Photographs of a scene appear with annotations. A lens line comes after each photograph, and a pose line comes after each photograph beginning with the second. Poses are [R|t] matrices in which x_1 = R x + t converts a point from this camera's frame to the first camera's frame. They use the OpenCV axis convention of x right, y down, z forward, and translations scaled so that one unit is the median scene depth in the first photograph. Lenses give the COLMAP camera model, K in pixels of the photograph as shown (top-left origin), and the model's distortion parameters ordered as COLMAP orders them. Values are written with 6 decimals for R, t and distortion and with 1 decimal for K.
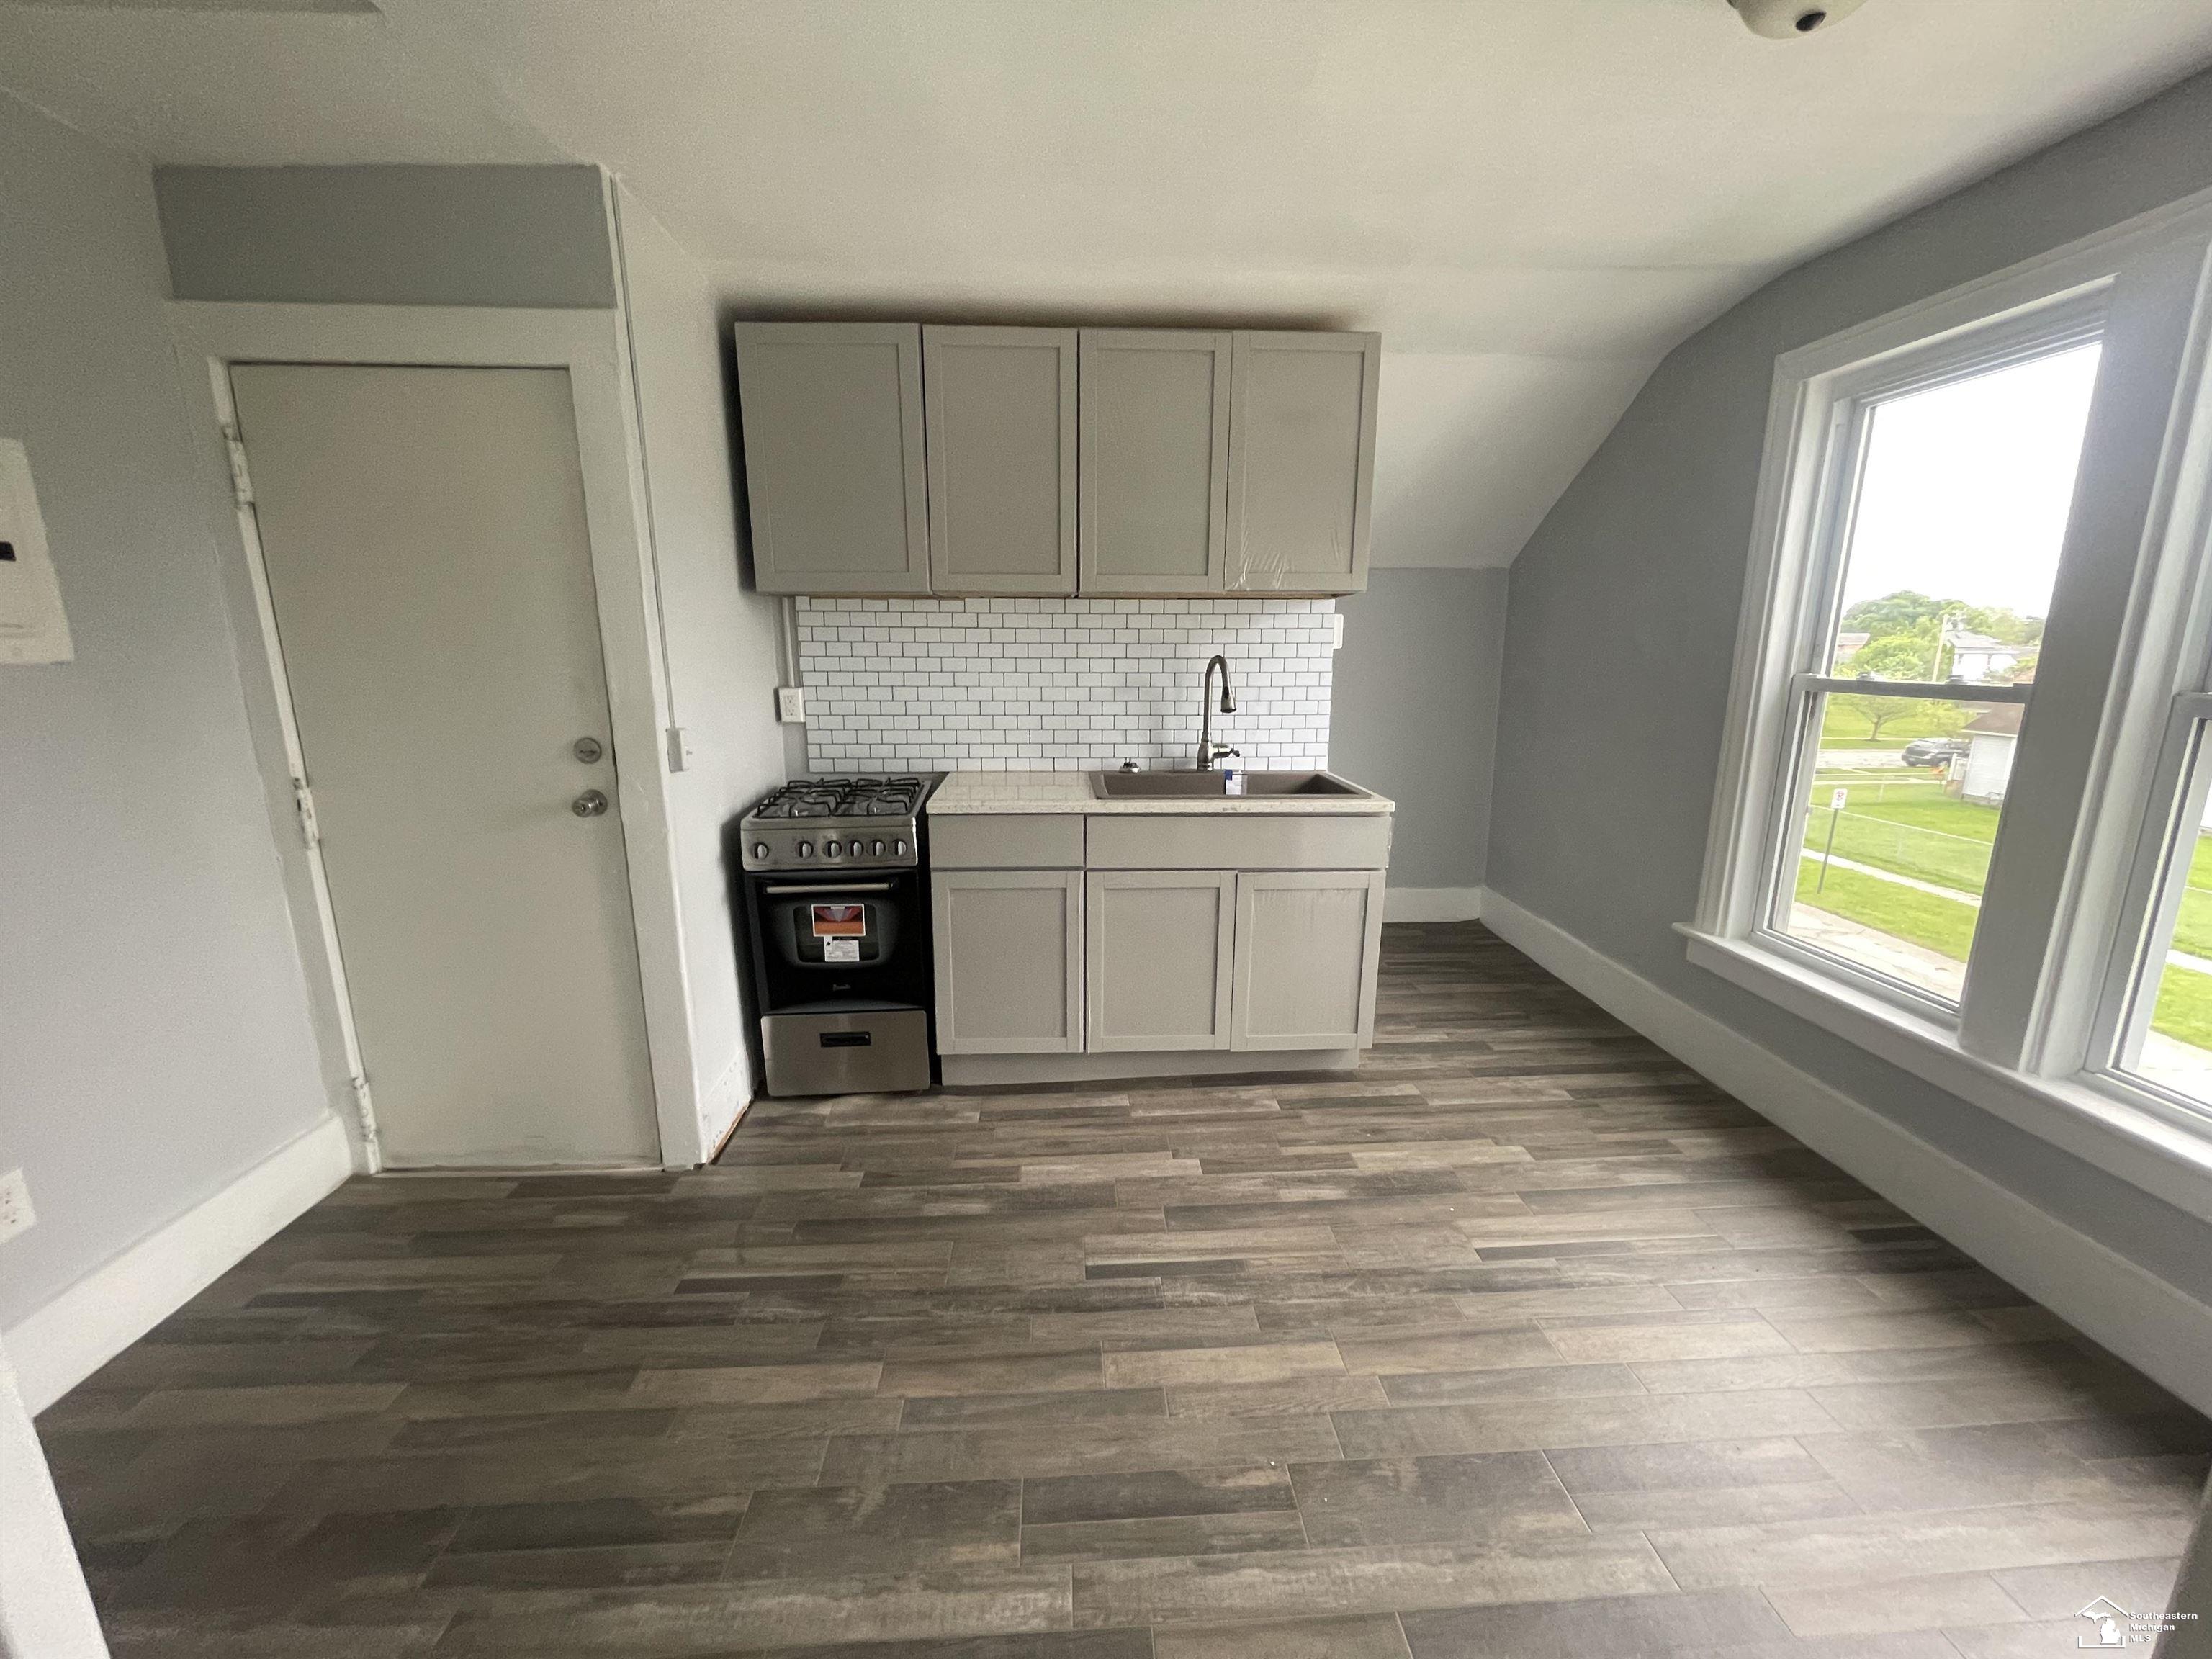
lens RADIAL K [[894.9, 0, 1098.2], [0, 894.9, 830.4], [0, 0, 1]] dist [-0.006485, 0.001630]
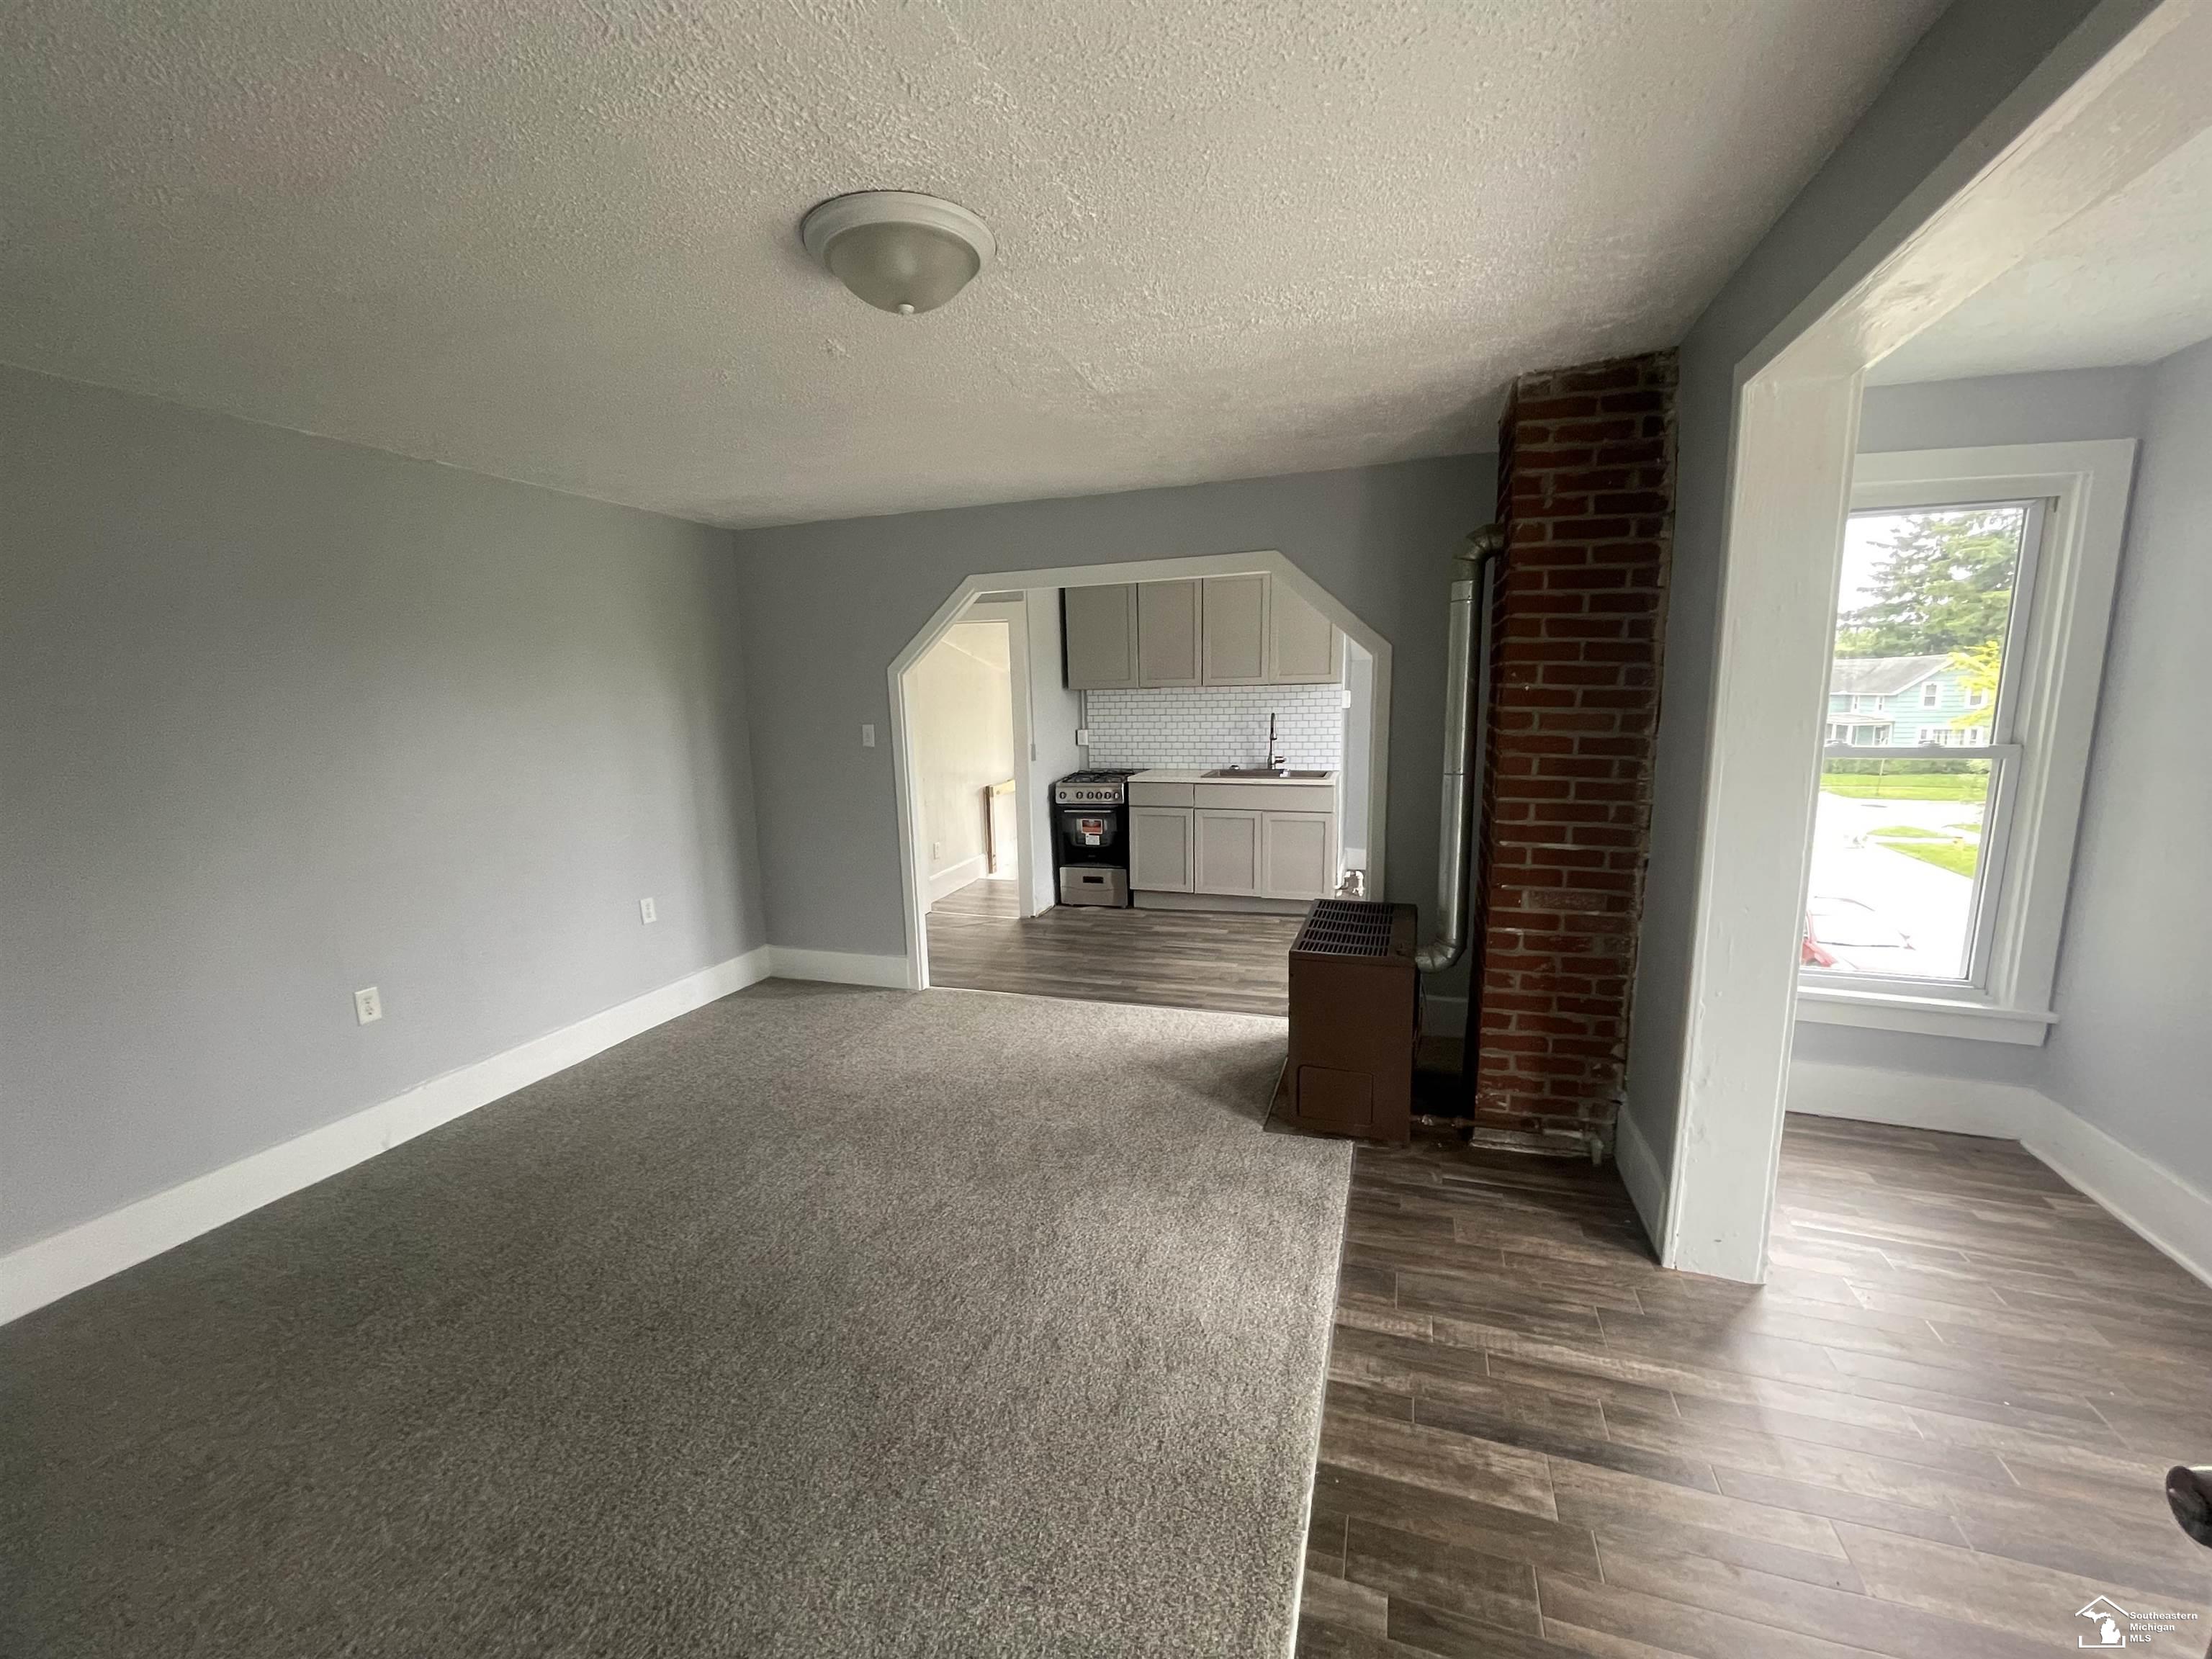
lens RADIAL K [[894.9, 0, 1086.9], [0, 894.9, 841.0], [0, 0, 1]] dist [-0.006485, 0.001630]
pose [[0.927637, 0.040280, -0.371304, 0.571250], [-0.054774, 0.998090, -0.028568, 0.204104], [0.369444, 0.046839, 0.928072, -1.188644]]
